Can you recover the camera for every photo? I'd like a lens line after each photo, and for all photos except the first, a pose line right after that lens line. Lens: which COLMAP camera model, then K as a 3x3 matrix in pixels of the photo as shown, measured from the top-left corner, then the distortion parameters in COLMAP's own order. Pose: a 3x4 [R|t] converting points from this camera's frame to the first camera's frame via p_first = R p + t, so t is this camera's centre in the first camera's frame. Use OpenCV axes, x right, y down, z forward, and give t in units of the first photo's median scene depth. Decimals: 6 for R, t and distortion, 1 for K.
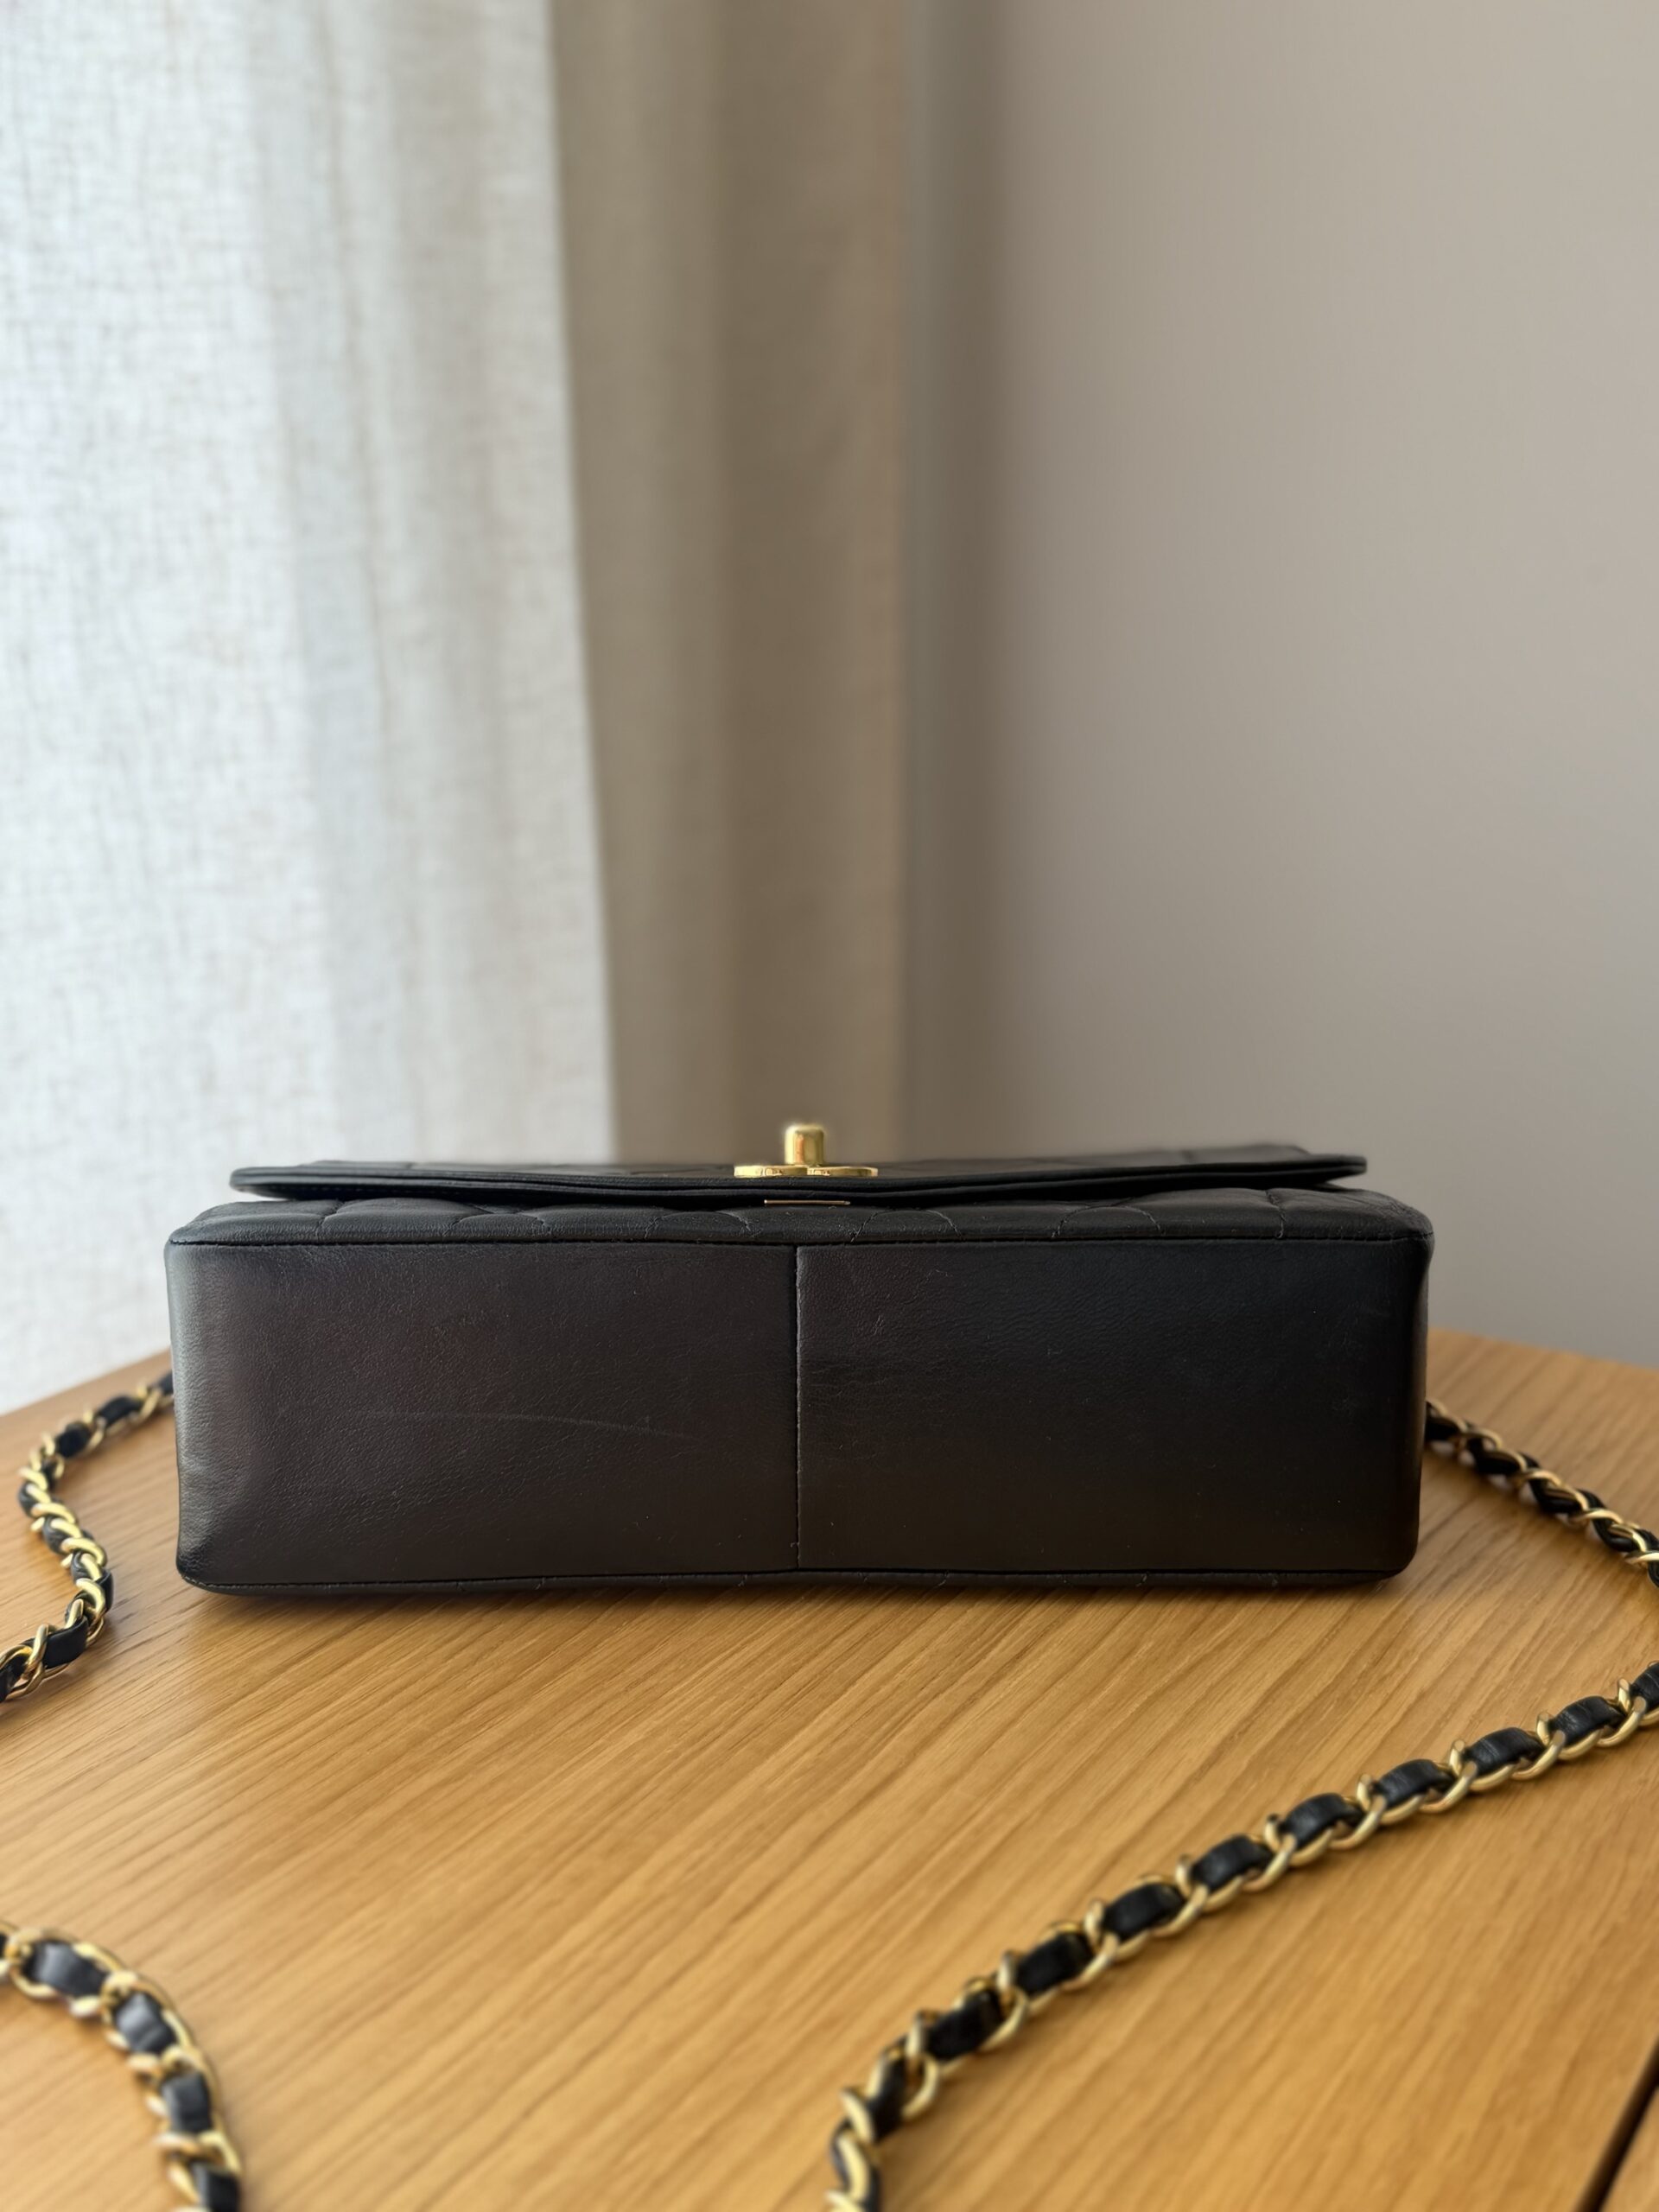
lens RADIAL K [[2271.2, 0, 820.8], [0, 2271.2, 1084.5], [0, 0, 1]] dist [-0.032453, 0.000000]
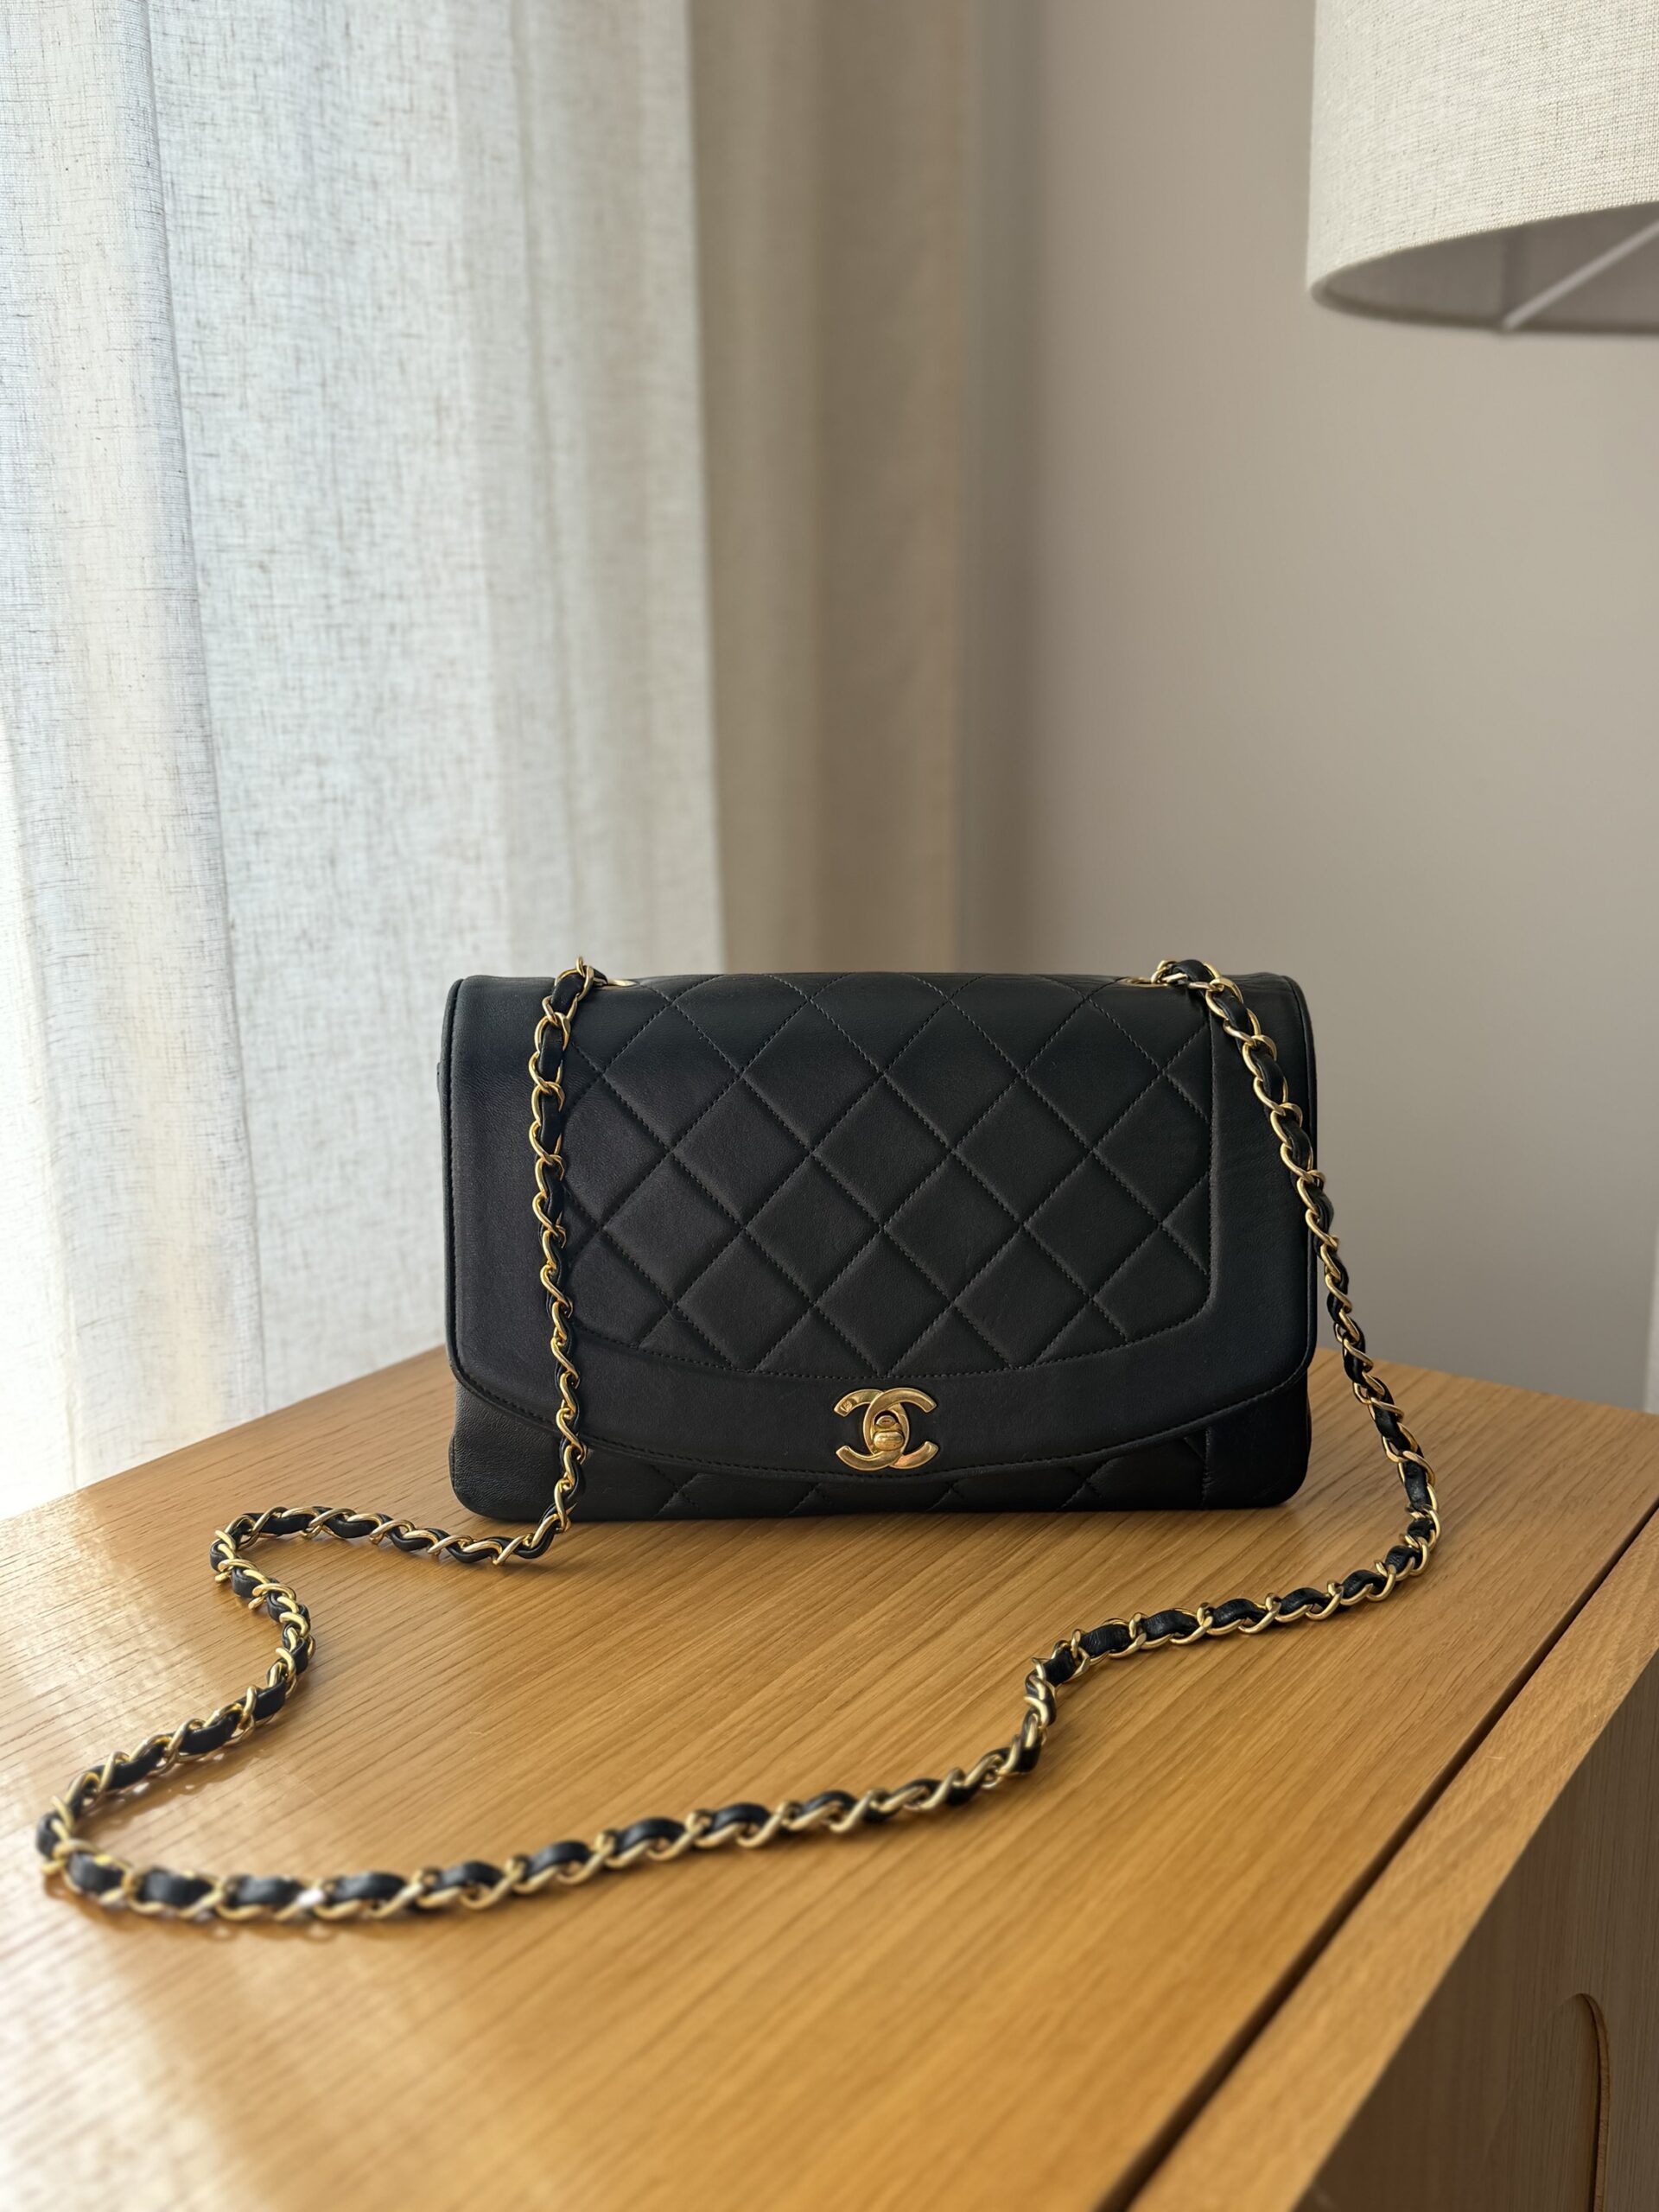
lens RADIAL K [[2038.7, 0, 798.2], [0, 2038.7, 1090.9], [0, 0, 1]] dist [-0.023708, 0.000000]
pose [[0.999065, 0.009546, -0.042167, -0.006953], [-0.011144, 0.999222, -0.037831, -0.000535], [0.041773, 0.038266, 0.998394, -0.255337]]
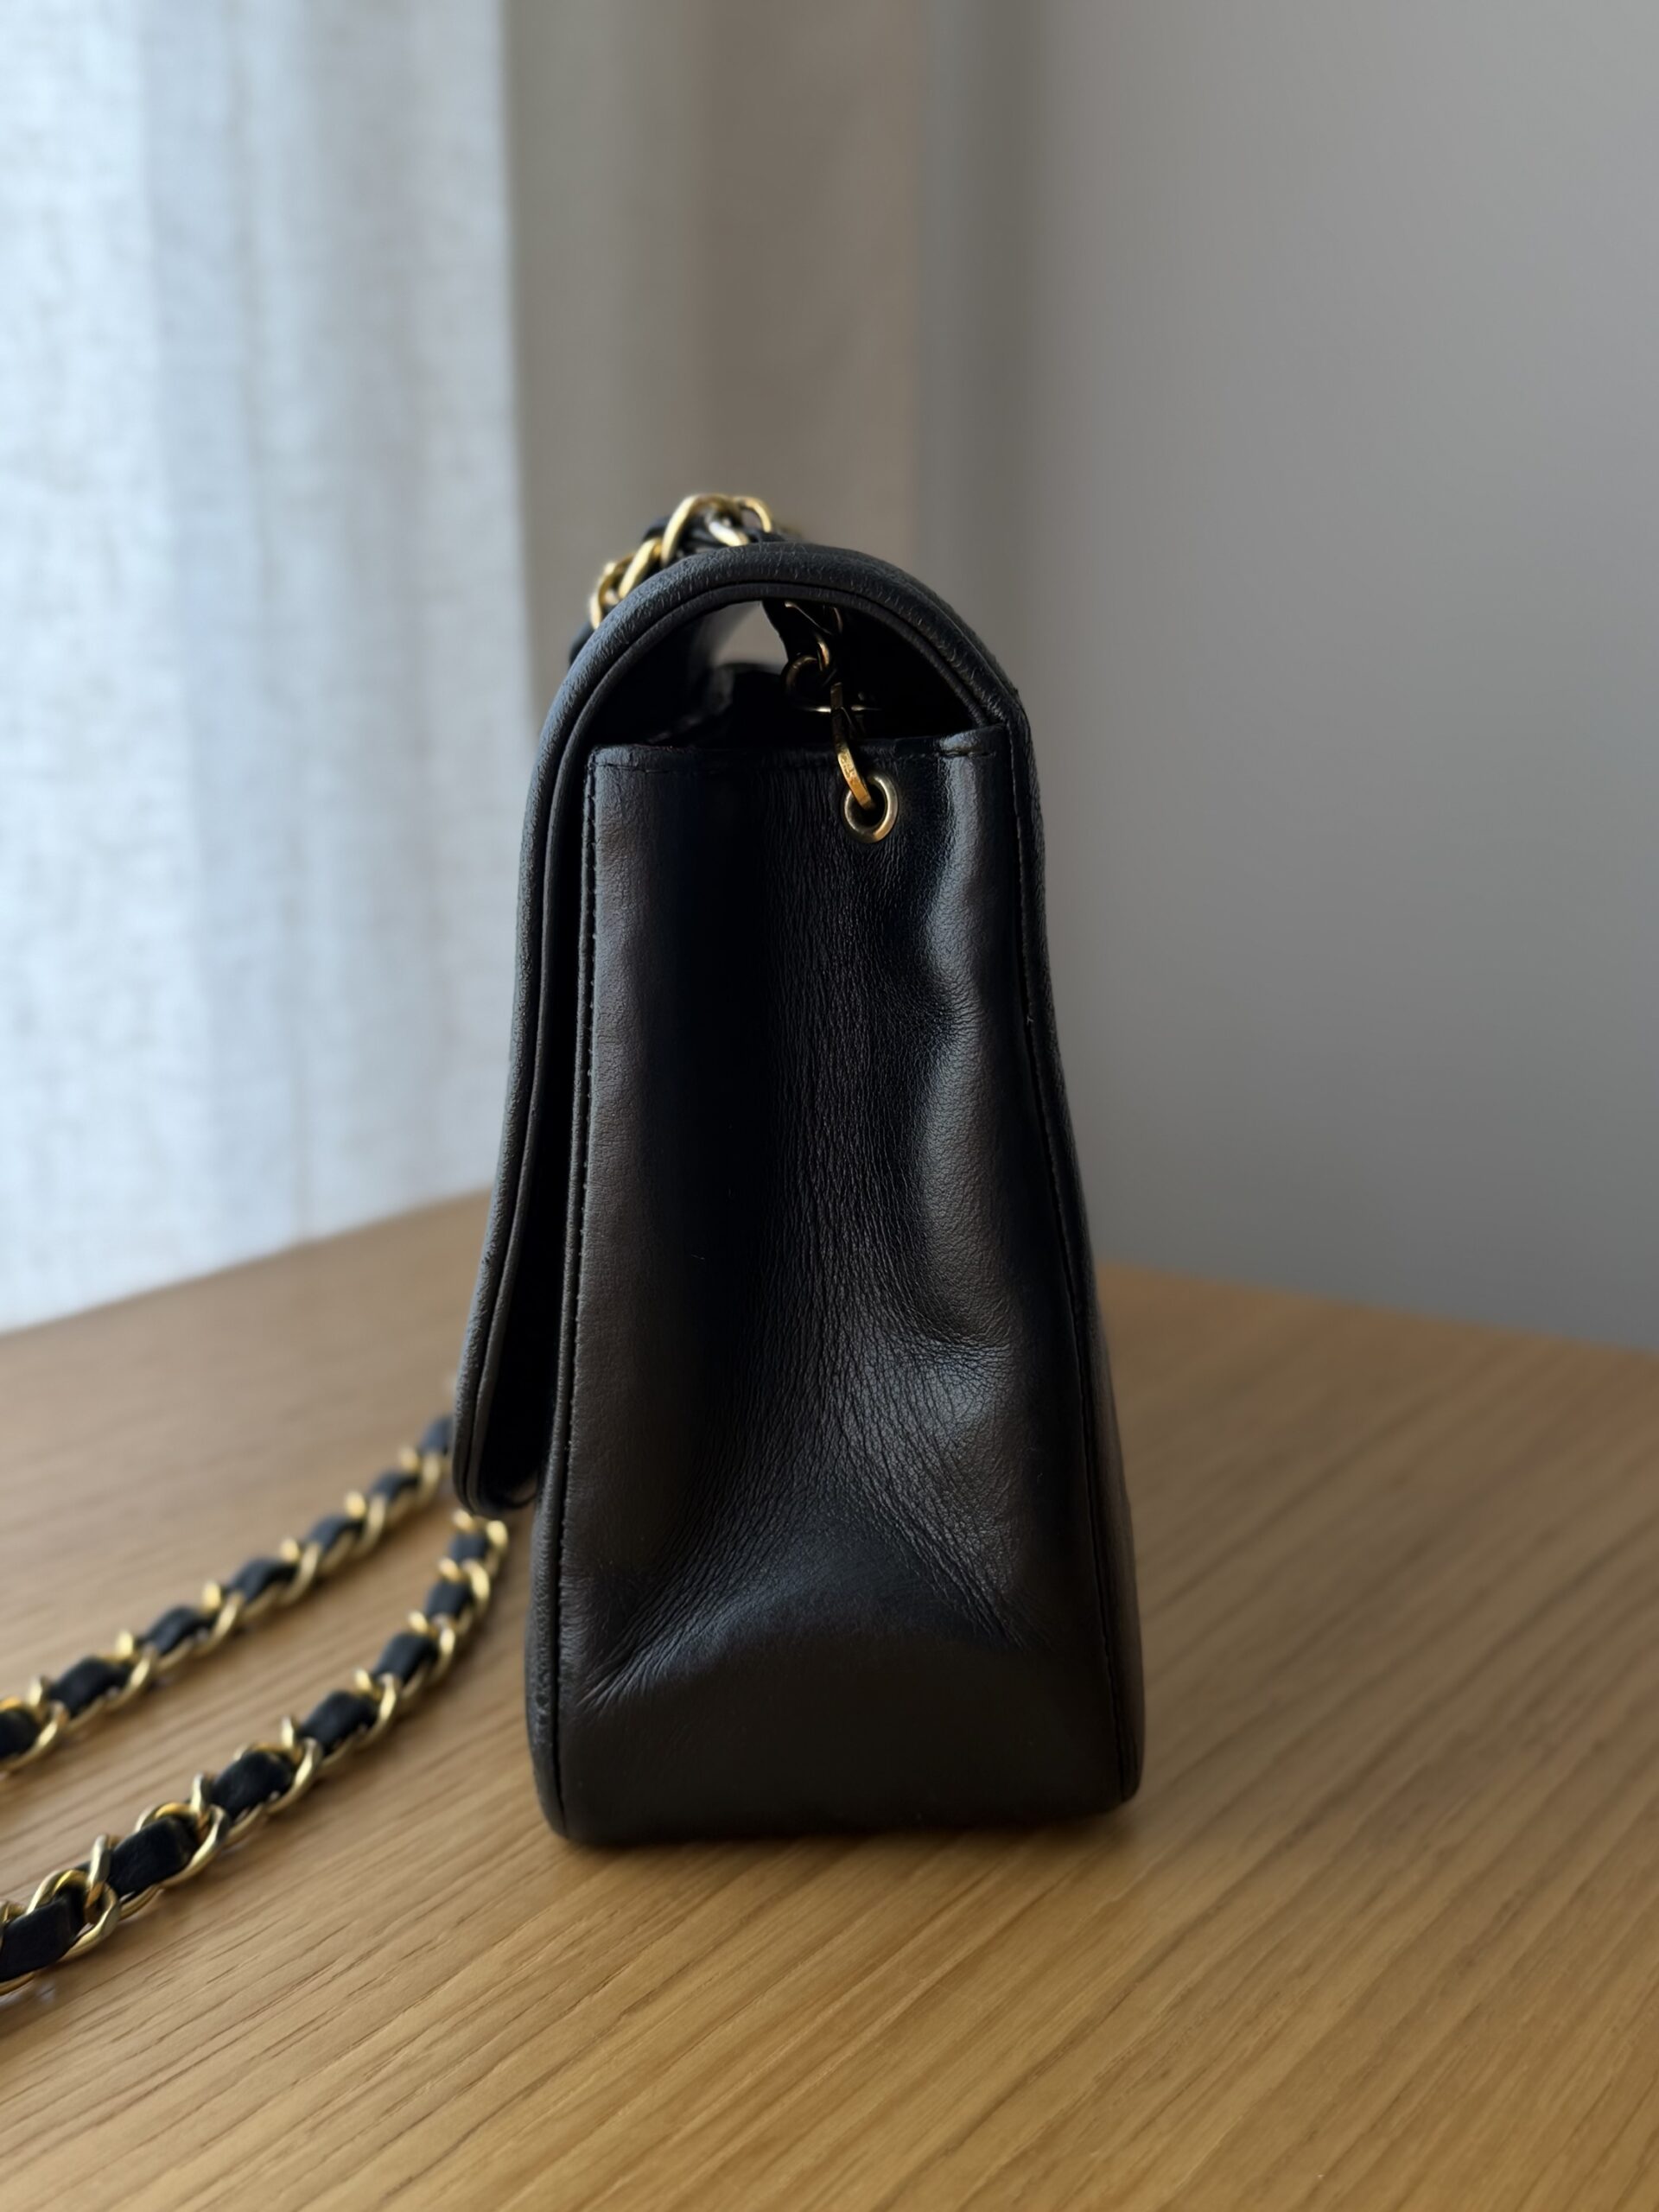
lens RADIAL K [[2570.4, 0, 819.4], [0, 2570.4, 1099.4], [0, 0, 1]] dist [-0.046138, 0.000000]
pose [[0.999882, 0.015022, -0.003304, 0.011644], [-0.015193, 0.998079, -0.060070, 0.085119], [0.002396, 0.060113, 0.998189, 0.125140]]
